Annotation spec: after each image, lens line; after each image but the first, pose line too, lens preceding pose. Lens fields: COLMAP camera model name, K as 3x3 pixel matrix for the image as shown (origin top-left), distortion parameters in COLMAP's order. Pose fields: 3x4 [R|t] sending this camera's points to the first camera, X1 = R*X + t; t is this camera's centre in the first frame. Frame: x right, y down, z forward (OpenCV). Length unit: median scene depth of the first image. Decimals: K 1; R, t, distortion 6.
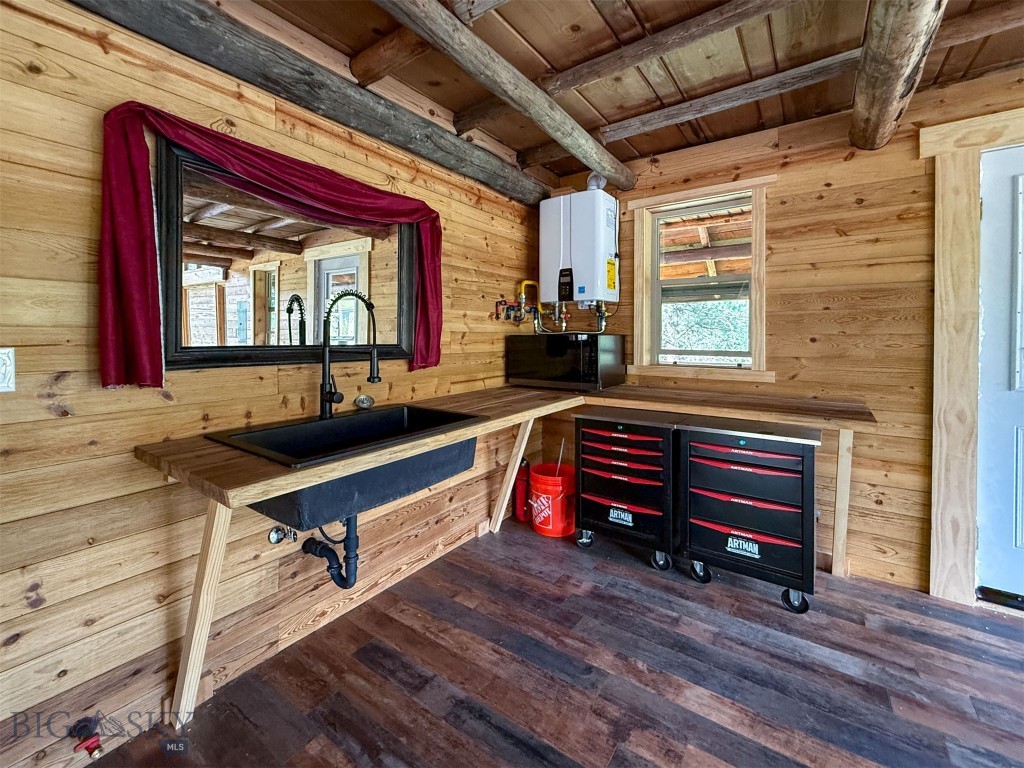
lens RADIAL K [[427.4, 0, 484.4], [0, 427.4, 338.3], [0, 0, 1]] dist [0.008214, -0.002585]
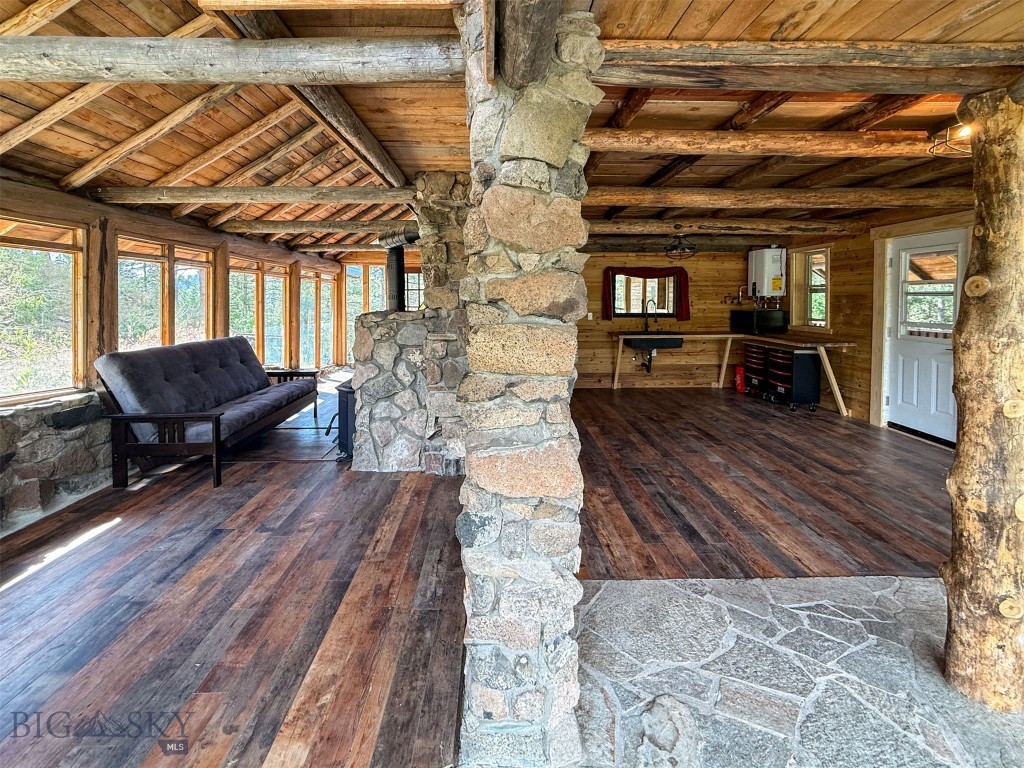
lens RADIAL K [[427.4, 0, 518.1], [0, 427.4, 312.2], [0, 0, 1]] dist [0.008214, -0.002585]
pose [[0.621735, 0.025016, -0.782828, 1.624579], [-0.000974, 0.999514, 0.031167, -0.093387], [0.783227, -0.018615, 0.621457, -1.951937]]
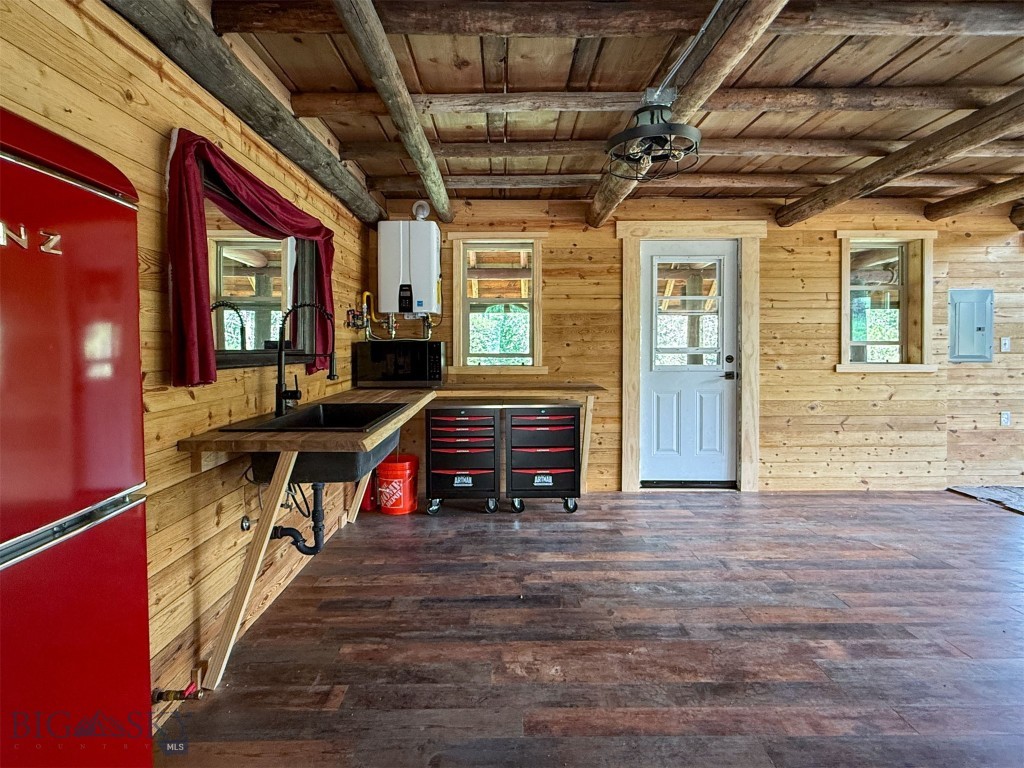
lens RADIAL K [[511.9, 0, 488.3], [0, 511.9, 348.1], [0, 0, 1]] dist [0.010395, -0.002267]
pose [[0.804635, -0.006482, 0.593734, -0.601662], [0.006245, 0.999977, 0.002455, 0.010420], [-0.593737, 0.001733, 0.804658, -0.331319]]
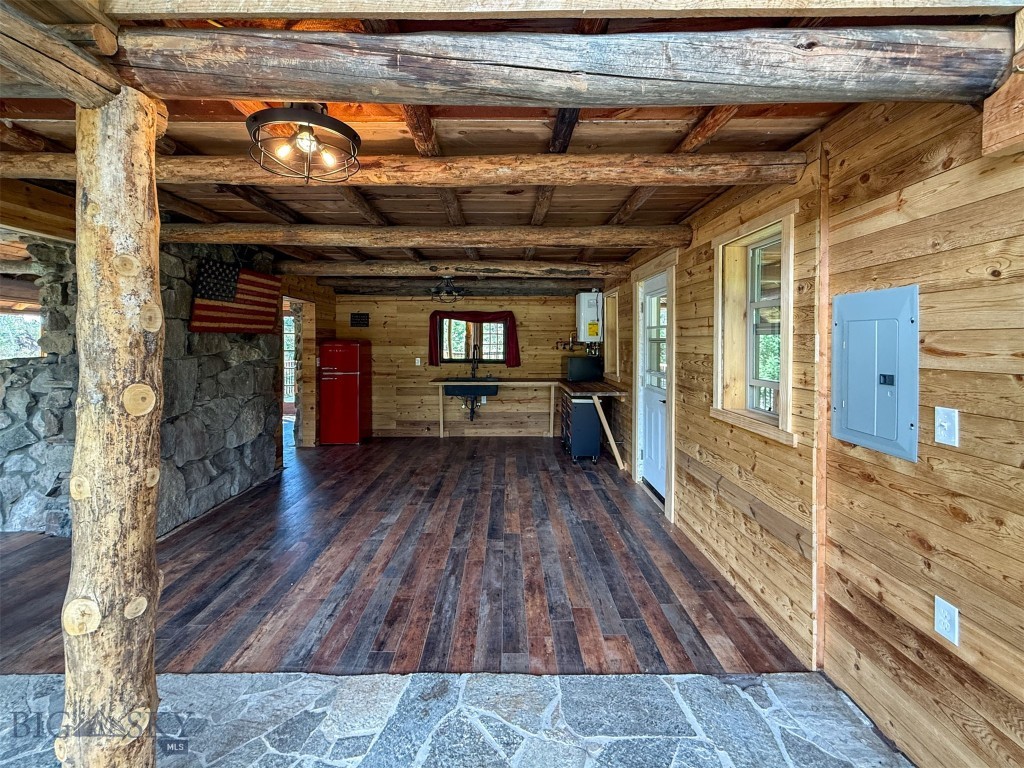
lens RADIAL K [[427.4, 0, 517.8], [0, 427.4, 340.1], [0, 0, 1]] dist [0.008214, -0.002585]
pose [[0.610508, 0.000421, -0.792010, 2.354870], [-0.007113, 0.999962, -0.004951, -0.109119], [0.791978, 0.008656, 0.610488, -0.819198]]
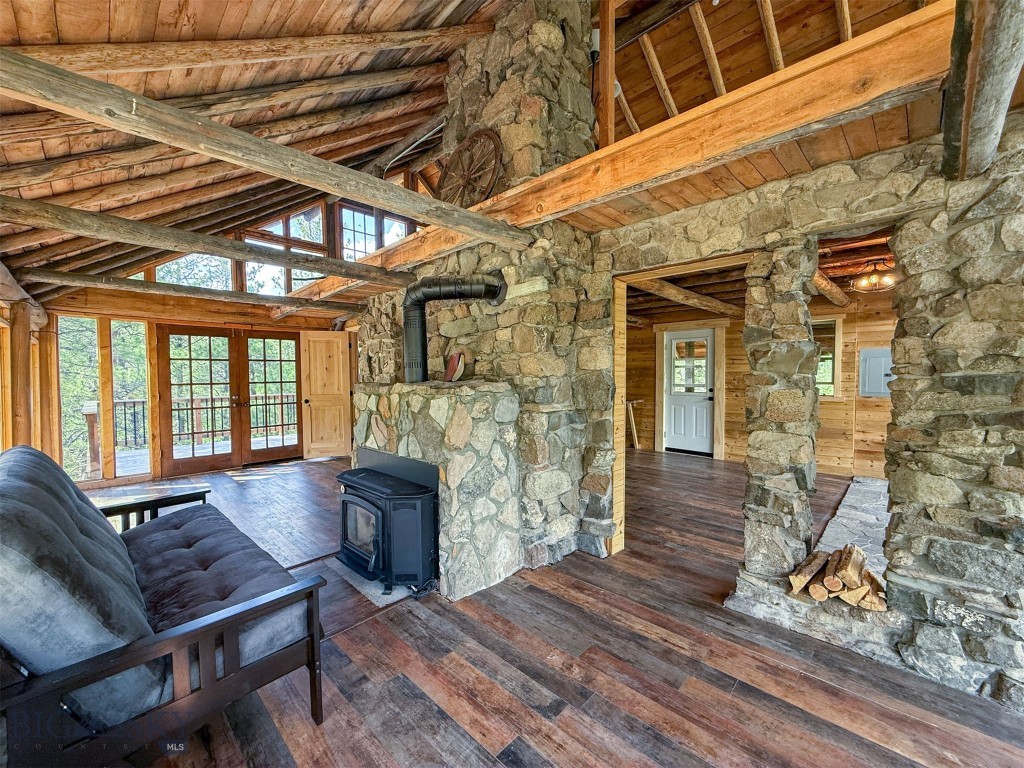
lens RADIAL K [[399.5, 0, 514.6], [0, 399.5, 387.9], [0, 0, 1]] dist [0.004411, -0.000315]
pose [[0.989886, -0.002889, -0.141834, 0.301995], [0.007634, 0.999429, 0.032922, -0.064235], [0.141658, -0.033672, 0.989343, -2.491076]]
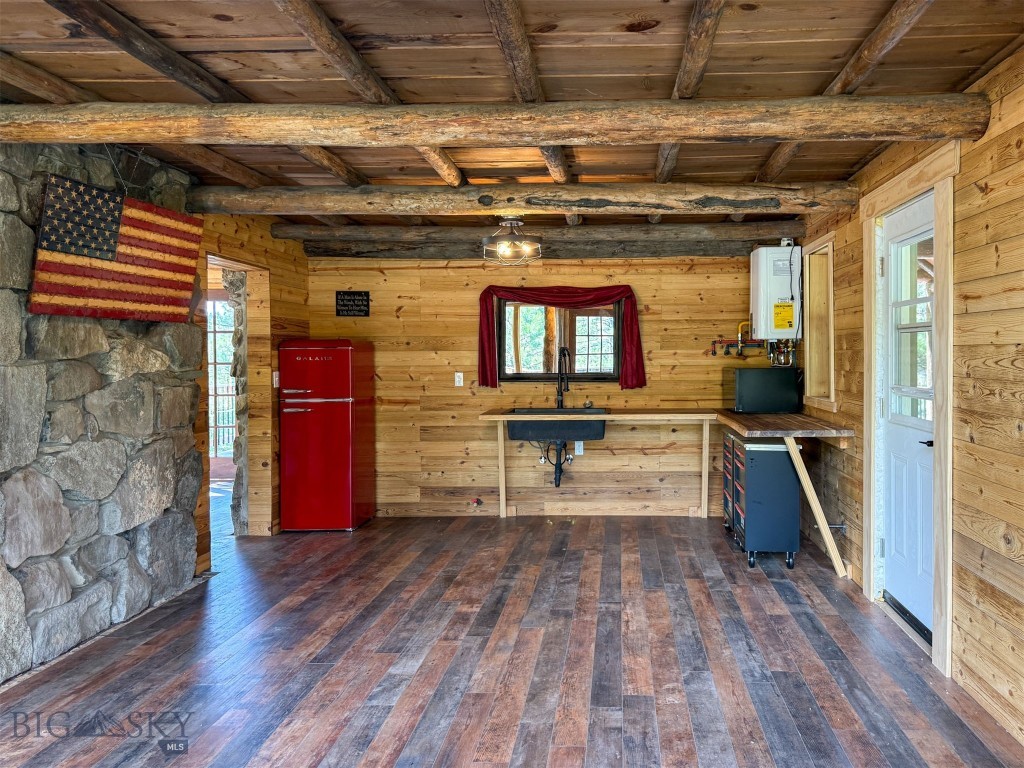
lens RADIAL K [[745.6, 0, 613.9], [0, 745.6, 355.1], [0, 0, 1]] dist [0.031974, -0.033505]
pose [[0.589028, -0.002410, -0.808109, 2.220622], [0.000284, 0.999996, -0.002775, -0.051071], [0.808113, 0.001405, 0.589026, -0.749493]]
